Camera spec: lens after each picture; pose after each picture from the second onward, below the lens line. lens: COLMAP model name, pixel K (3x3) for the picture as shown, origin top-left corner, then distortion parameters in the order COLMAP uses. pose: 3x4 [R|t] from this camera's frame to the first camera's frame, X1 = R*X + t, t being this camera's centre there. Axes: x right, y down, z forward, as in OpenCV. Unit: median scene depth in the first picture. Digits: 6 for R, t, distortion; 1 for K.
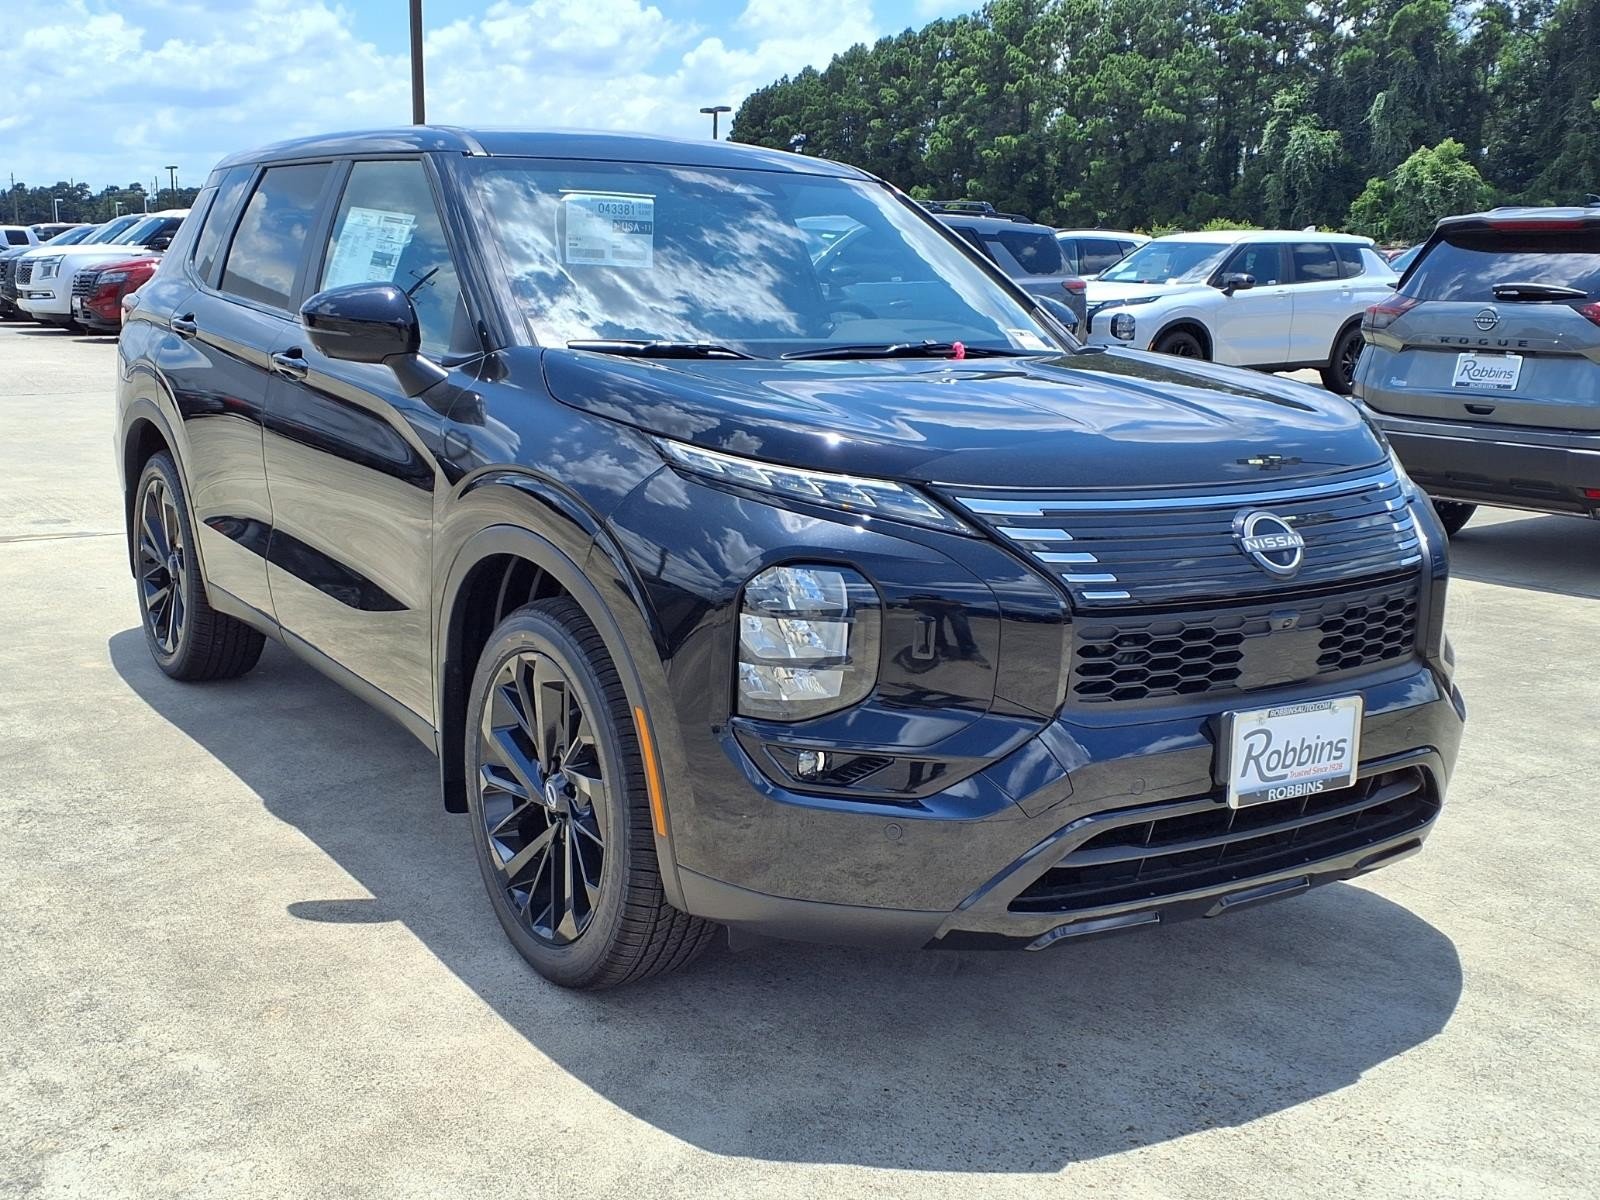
lens RADIAL K [[1802.6, 0, 740.2], [0, 1802.6, 598.6], [0, 0, 1]] dist [0.080912, -0.151833]
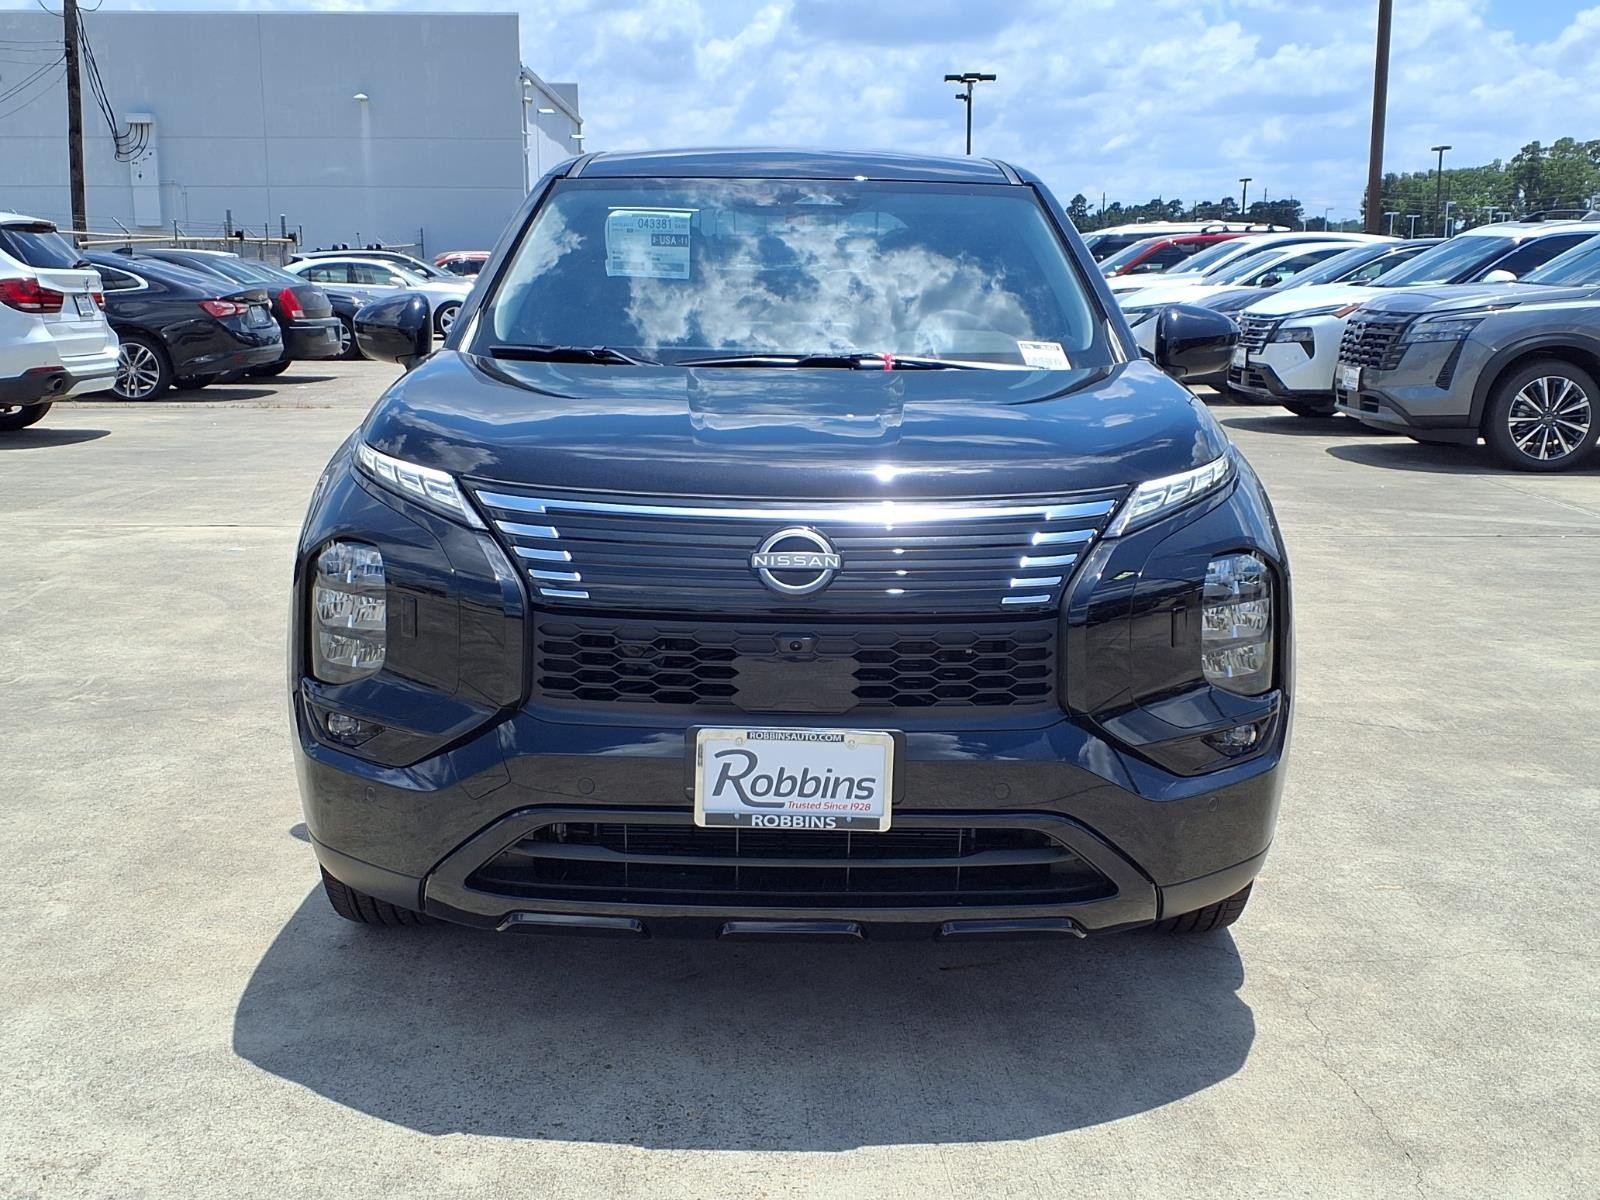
lens RADIAL K [[1961.9, 0, 800.0], [0, 1961.9, 600.0], [0, 0, 1]] dist [0.251423, -0.878524]
pose [[0.816649, 0.084024, -0.570986, 0.871949], [-0.097359, 0.995223, 0.007206, -0.017613], [0.568864, 0.049705, 0.820928, 0.146325]]
